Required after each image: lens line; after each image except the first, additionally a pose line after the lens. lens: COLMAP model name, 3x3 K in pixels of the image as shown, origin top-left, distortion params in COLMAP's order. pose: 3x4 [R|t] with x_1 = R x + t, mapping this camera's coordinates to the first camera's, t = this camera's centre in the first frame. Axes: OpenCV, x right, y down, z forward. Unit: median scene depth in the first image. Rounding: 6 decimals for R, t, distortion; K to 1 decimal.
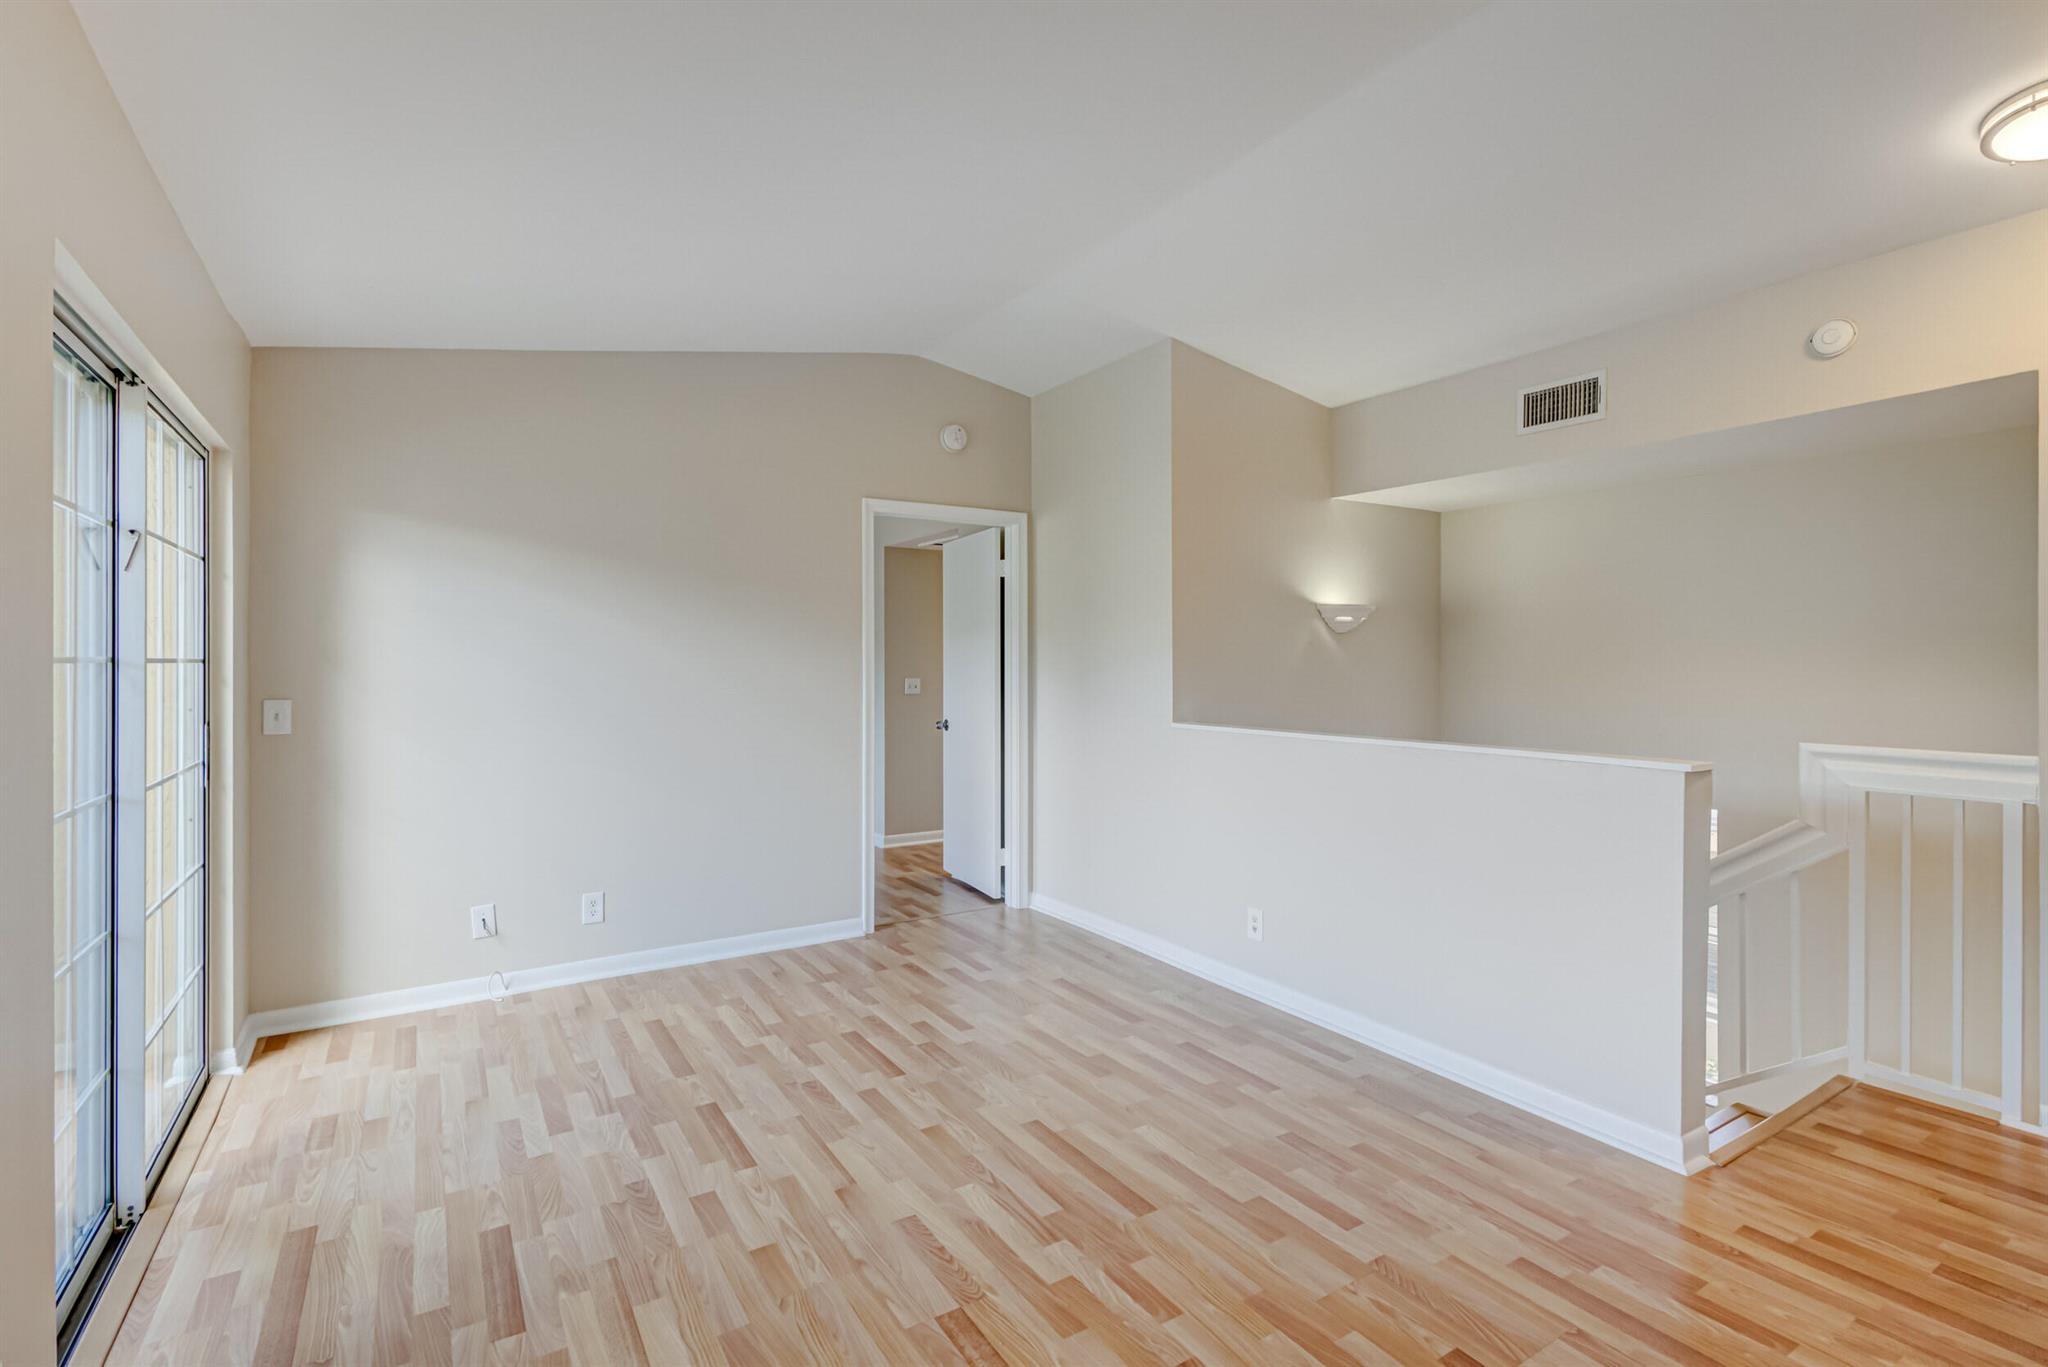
lens RADIAL K [[947.8, 0, 1021.2], [0, 947.8, 660.6], [0, 0, 1]] dist [0.001738, 0.000274]
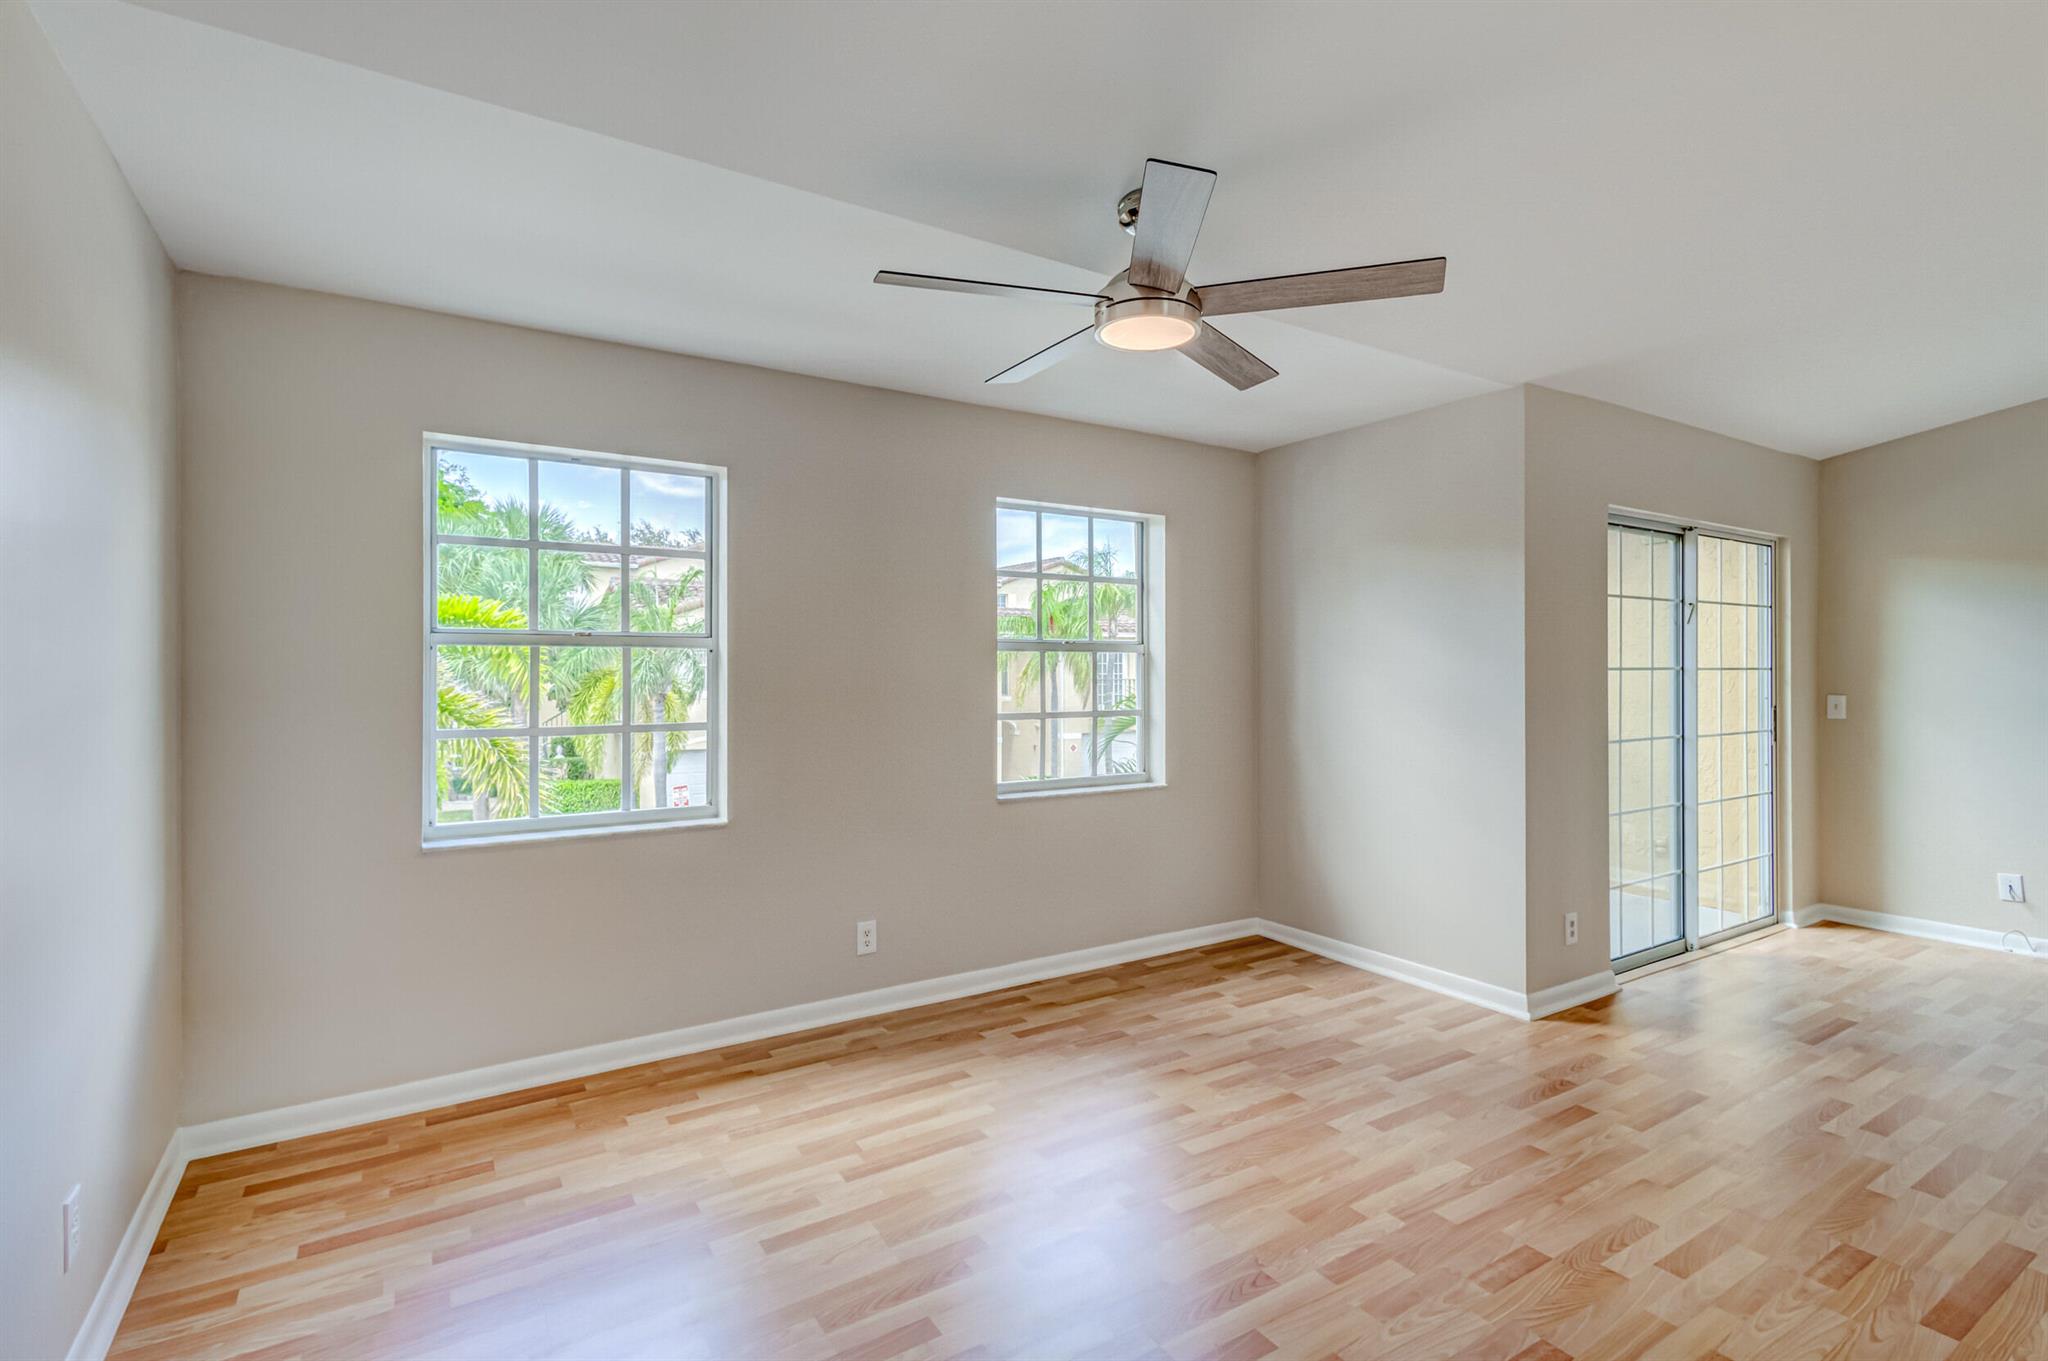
lens RADIAL K [[957.0, 0, 1021.3], [0, 957.0, 654.9], [0, 0, 1]] dist [0.012627, -0.000810]
pose [[0.004311, -0.010378, -0.999937, 0.662281], [-0.000602, 0.999946, -0.010381, -0.004206], [0.999991, 0.000647, 0.004304, -0.254042]]
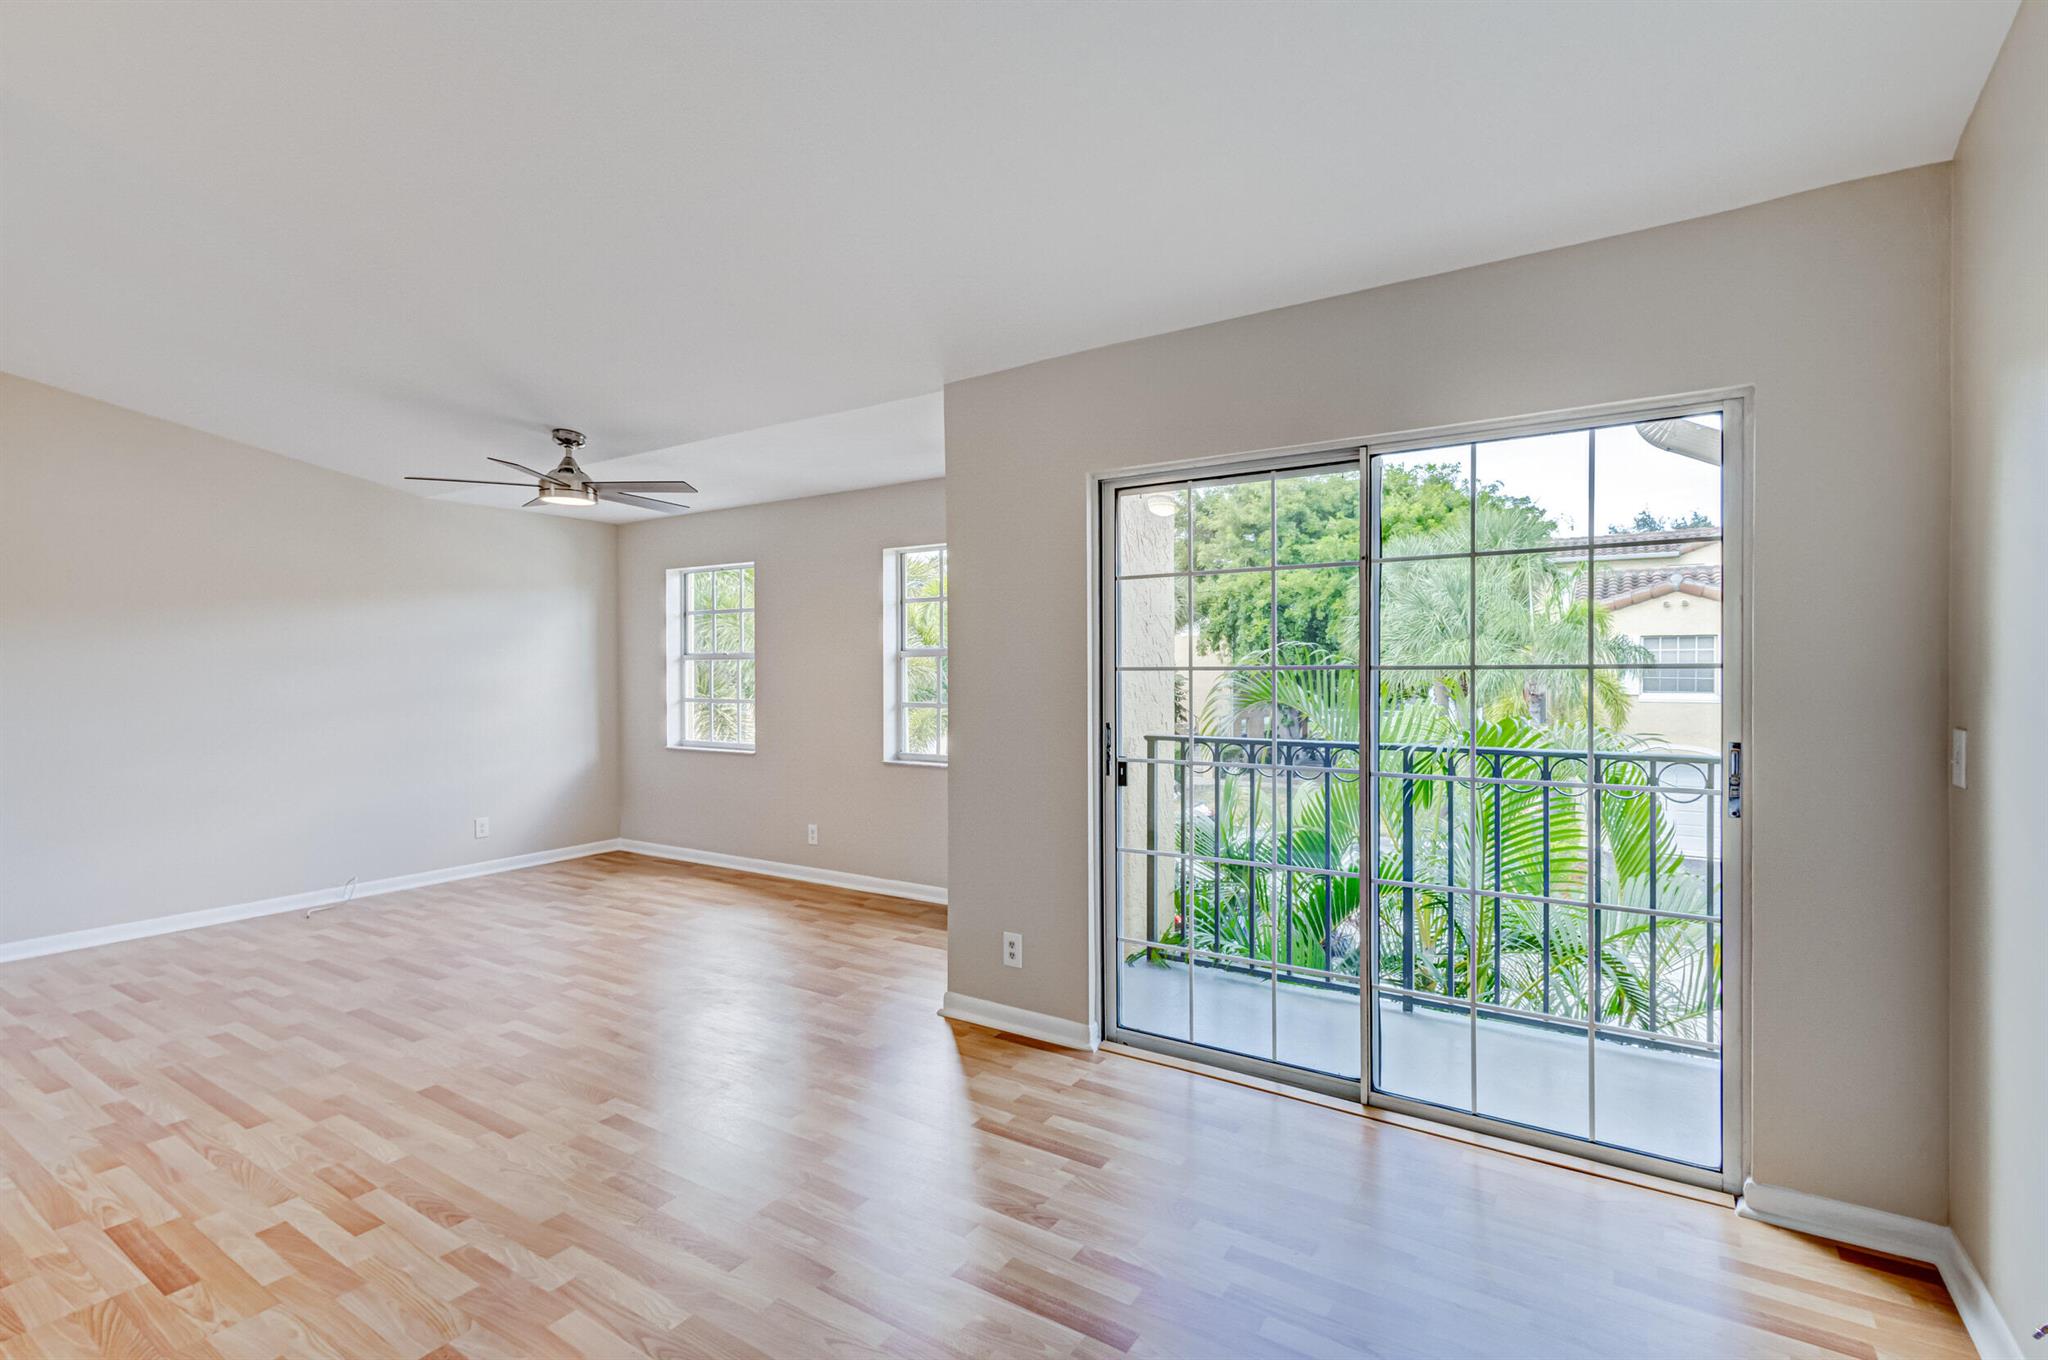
lens RADIAL K [[953.0, 0, 1028.8], [0, 953.0, 676.7], [0, 0, 1]] dist [0.012758, -0.000366]
pose [[-0.907747, 0.008626, -0.419430, 0.005743], [0.005448, 0.999947, 0.008775, -0.001452], [0.419483, 0.005680, -0.907745, 1.217999]]
